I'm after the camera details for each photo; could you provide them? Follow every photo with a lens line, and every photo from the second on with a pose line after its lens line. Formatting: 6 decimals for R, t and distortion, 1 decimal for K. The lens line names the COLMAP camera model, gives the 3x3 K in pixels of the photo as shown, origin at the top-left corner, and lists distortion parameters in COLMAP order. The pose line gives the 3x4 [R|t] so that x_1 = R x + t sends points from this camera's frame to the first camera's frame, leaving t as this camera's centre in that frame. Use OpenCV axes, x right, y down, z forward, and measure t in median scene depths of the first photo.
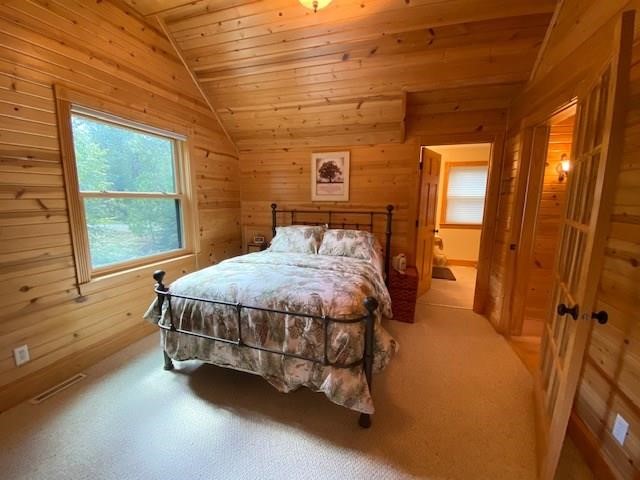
lens RADIAL K [[259.1, 0, 322.2], [0, 259.1, 240.2], [0, 0, 1]] dist [0.010666, -0.016334]
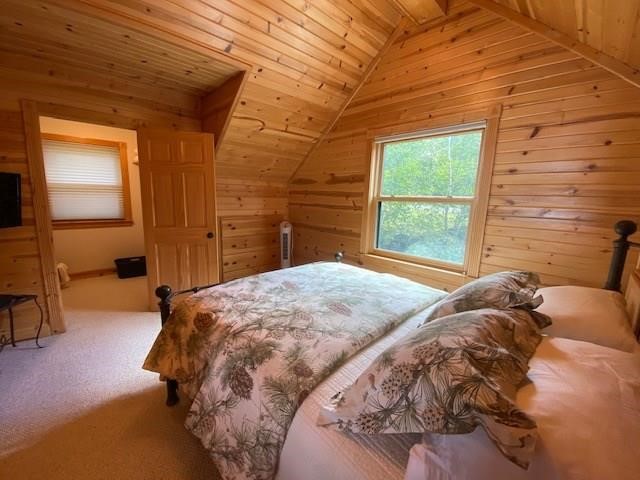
lens RADIAL K [[259.1, 0, 316.3], [0, 259.1, 240.6], [0, 0, 1]] dist [0.010666, -0.016334]
pose [[-0.470917, 0.126051, -0.873125, 0.558259], [-0.164776, 0.959753, 0.227428, -0.217347], [0.866652, 0.250970, -0.431194, 1.362976]]
